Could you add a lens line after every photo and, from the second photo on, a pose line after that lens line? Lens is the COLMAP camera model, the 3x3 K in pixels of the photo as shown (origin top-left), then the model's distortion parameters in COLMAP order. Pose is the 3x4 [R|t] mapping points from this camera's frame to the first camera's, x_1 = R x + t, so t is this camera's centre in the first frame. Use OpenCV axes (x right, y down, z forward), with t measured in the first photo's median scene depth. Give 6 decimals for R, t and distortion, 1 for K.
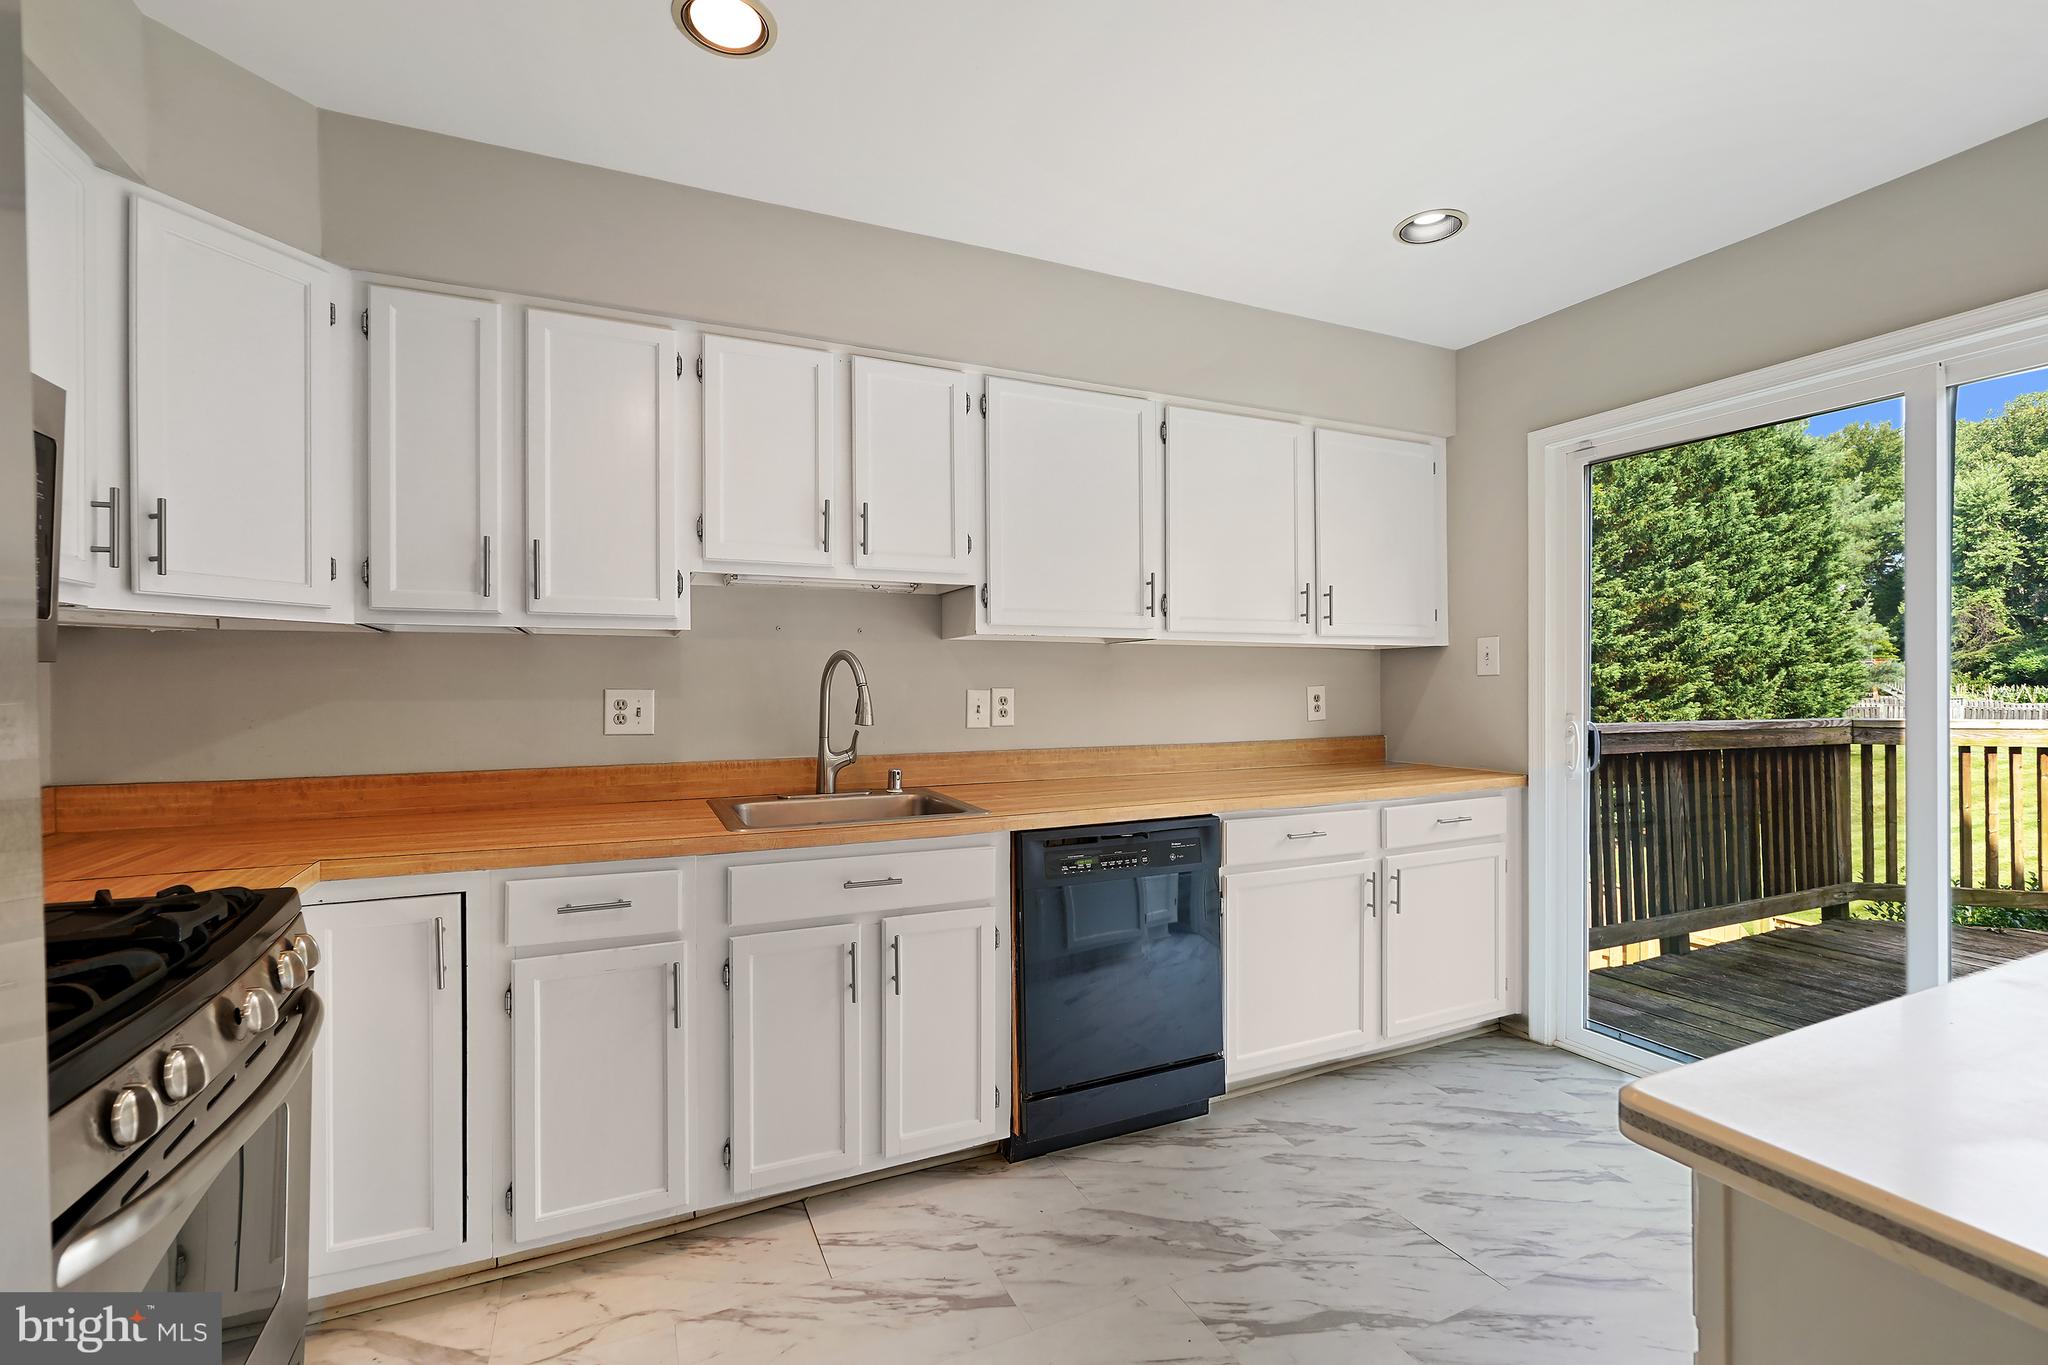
lens RADIAL K [[900.7, 0, 1019.4], [0, 900.7, 616.5], [0, 0, 1]] dist [-0.008628, 0.001474]
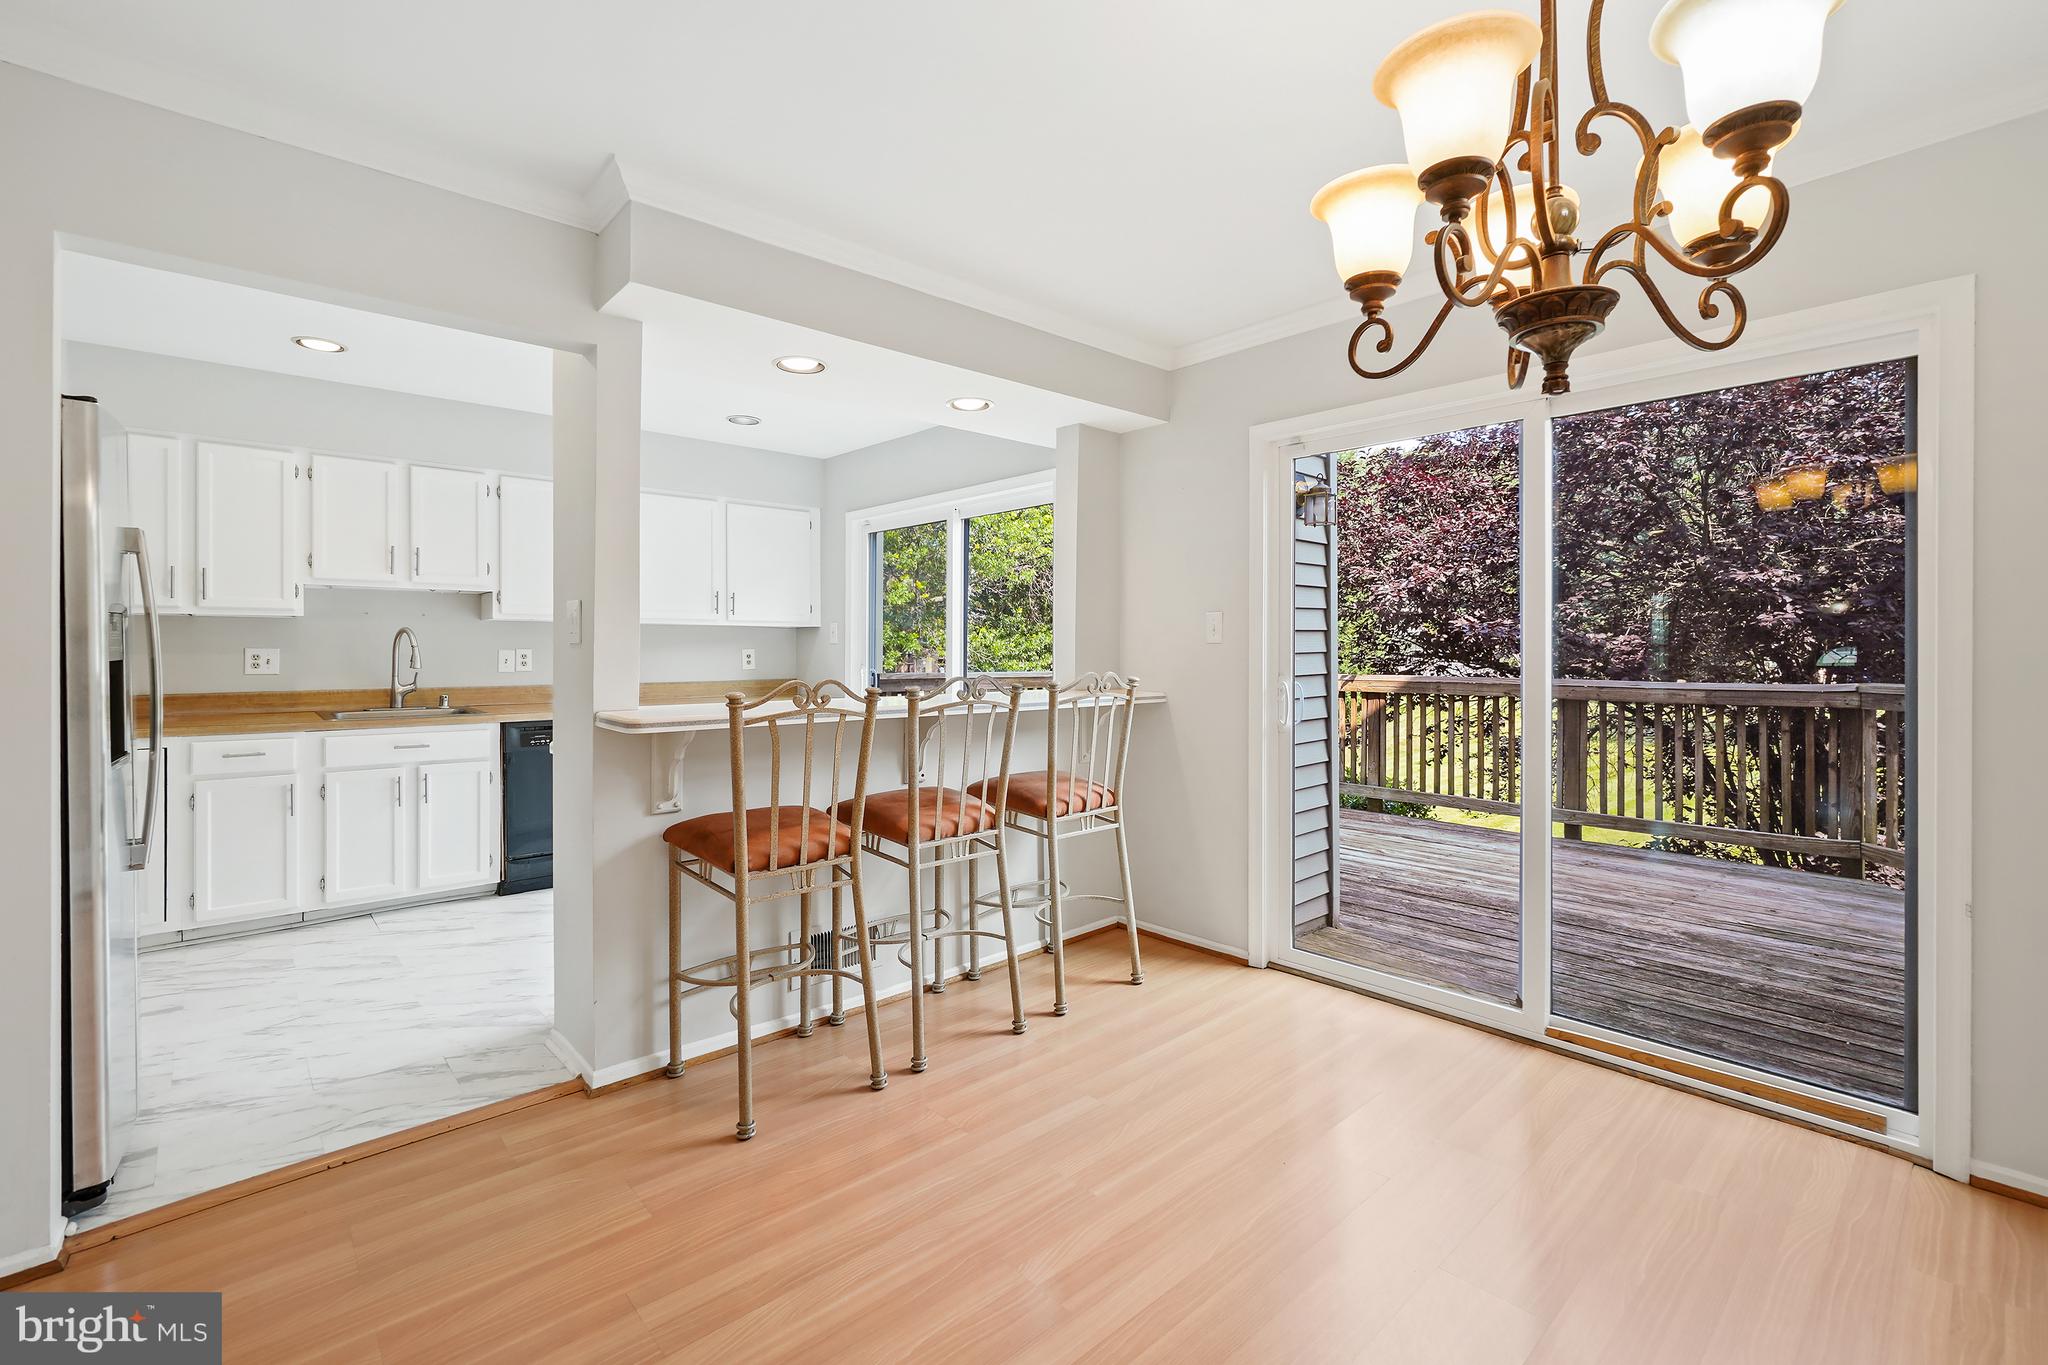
lens RADIAL K [[900.7, 0, 1019.4], [0, 900.7, 616.5], [0, 0, 1]] dist [-0.008628, 0.001474]
pose [[0.953691, 0.016269, 0.300347, 0.444714], [-0.027550, 0.999064, 0.033361, -0.078618], [-0.299523, -0.040091, 0.953247, -1.094984]]
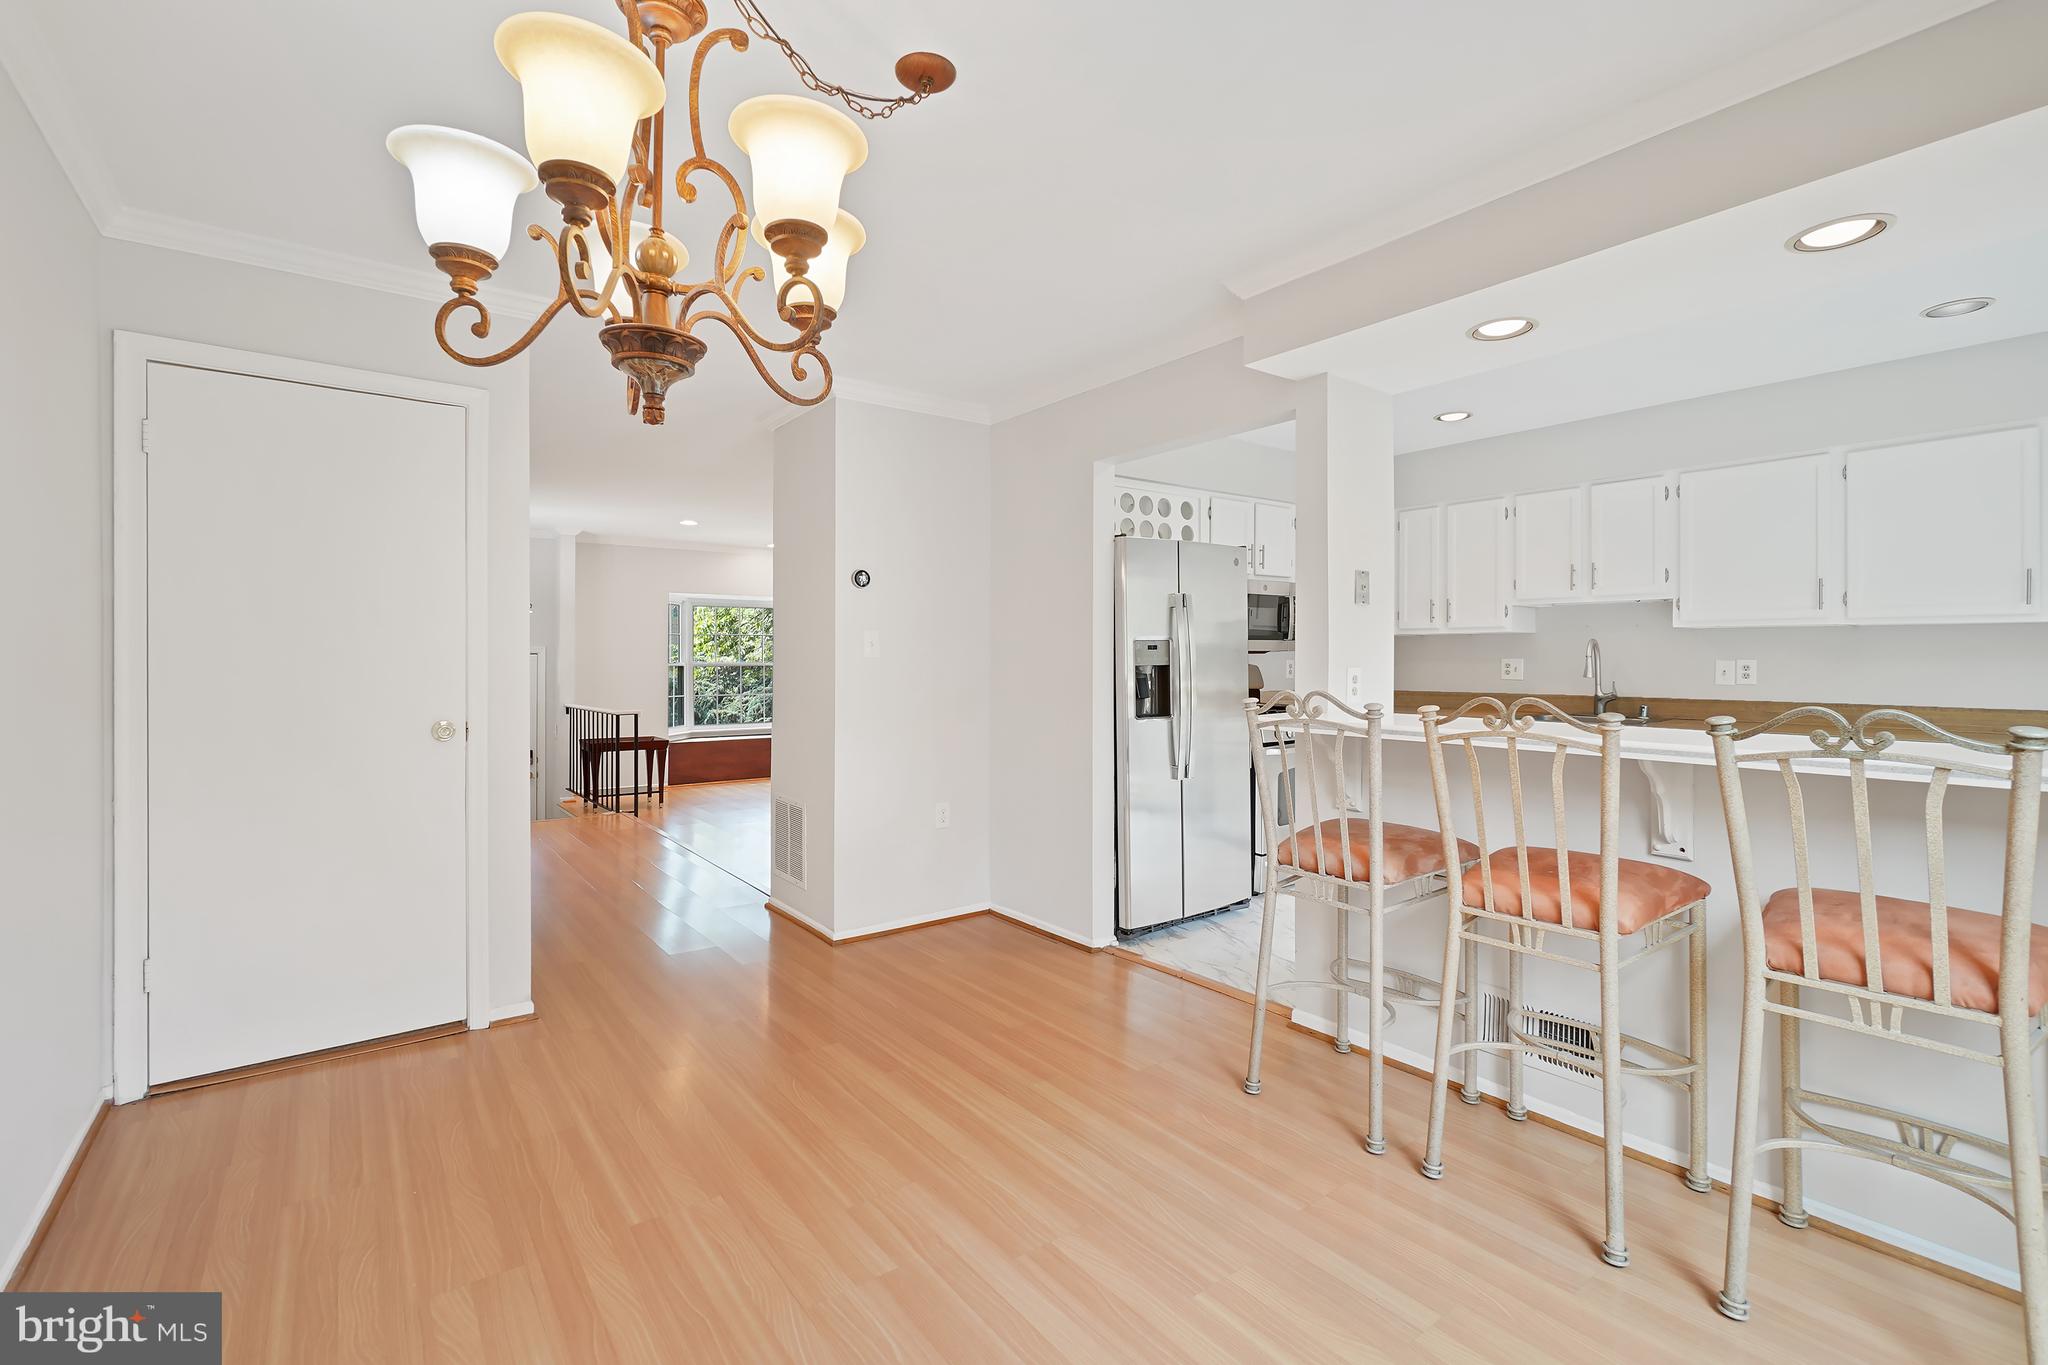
lens RADIAL K [[900.7, 0, 1019.4], [0, 900.7, 616.5], [0, 0, 1]] dist [-0.008628, 0.001474]
pose [[0.218566, -0.038824, -0.975050, 1.437665], [0.070919, 0.997198, -0.023809, -0.051084], [0.973242, -0.063946, 0.220707, -0.613308]]
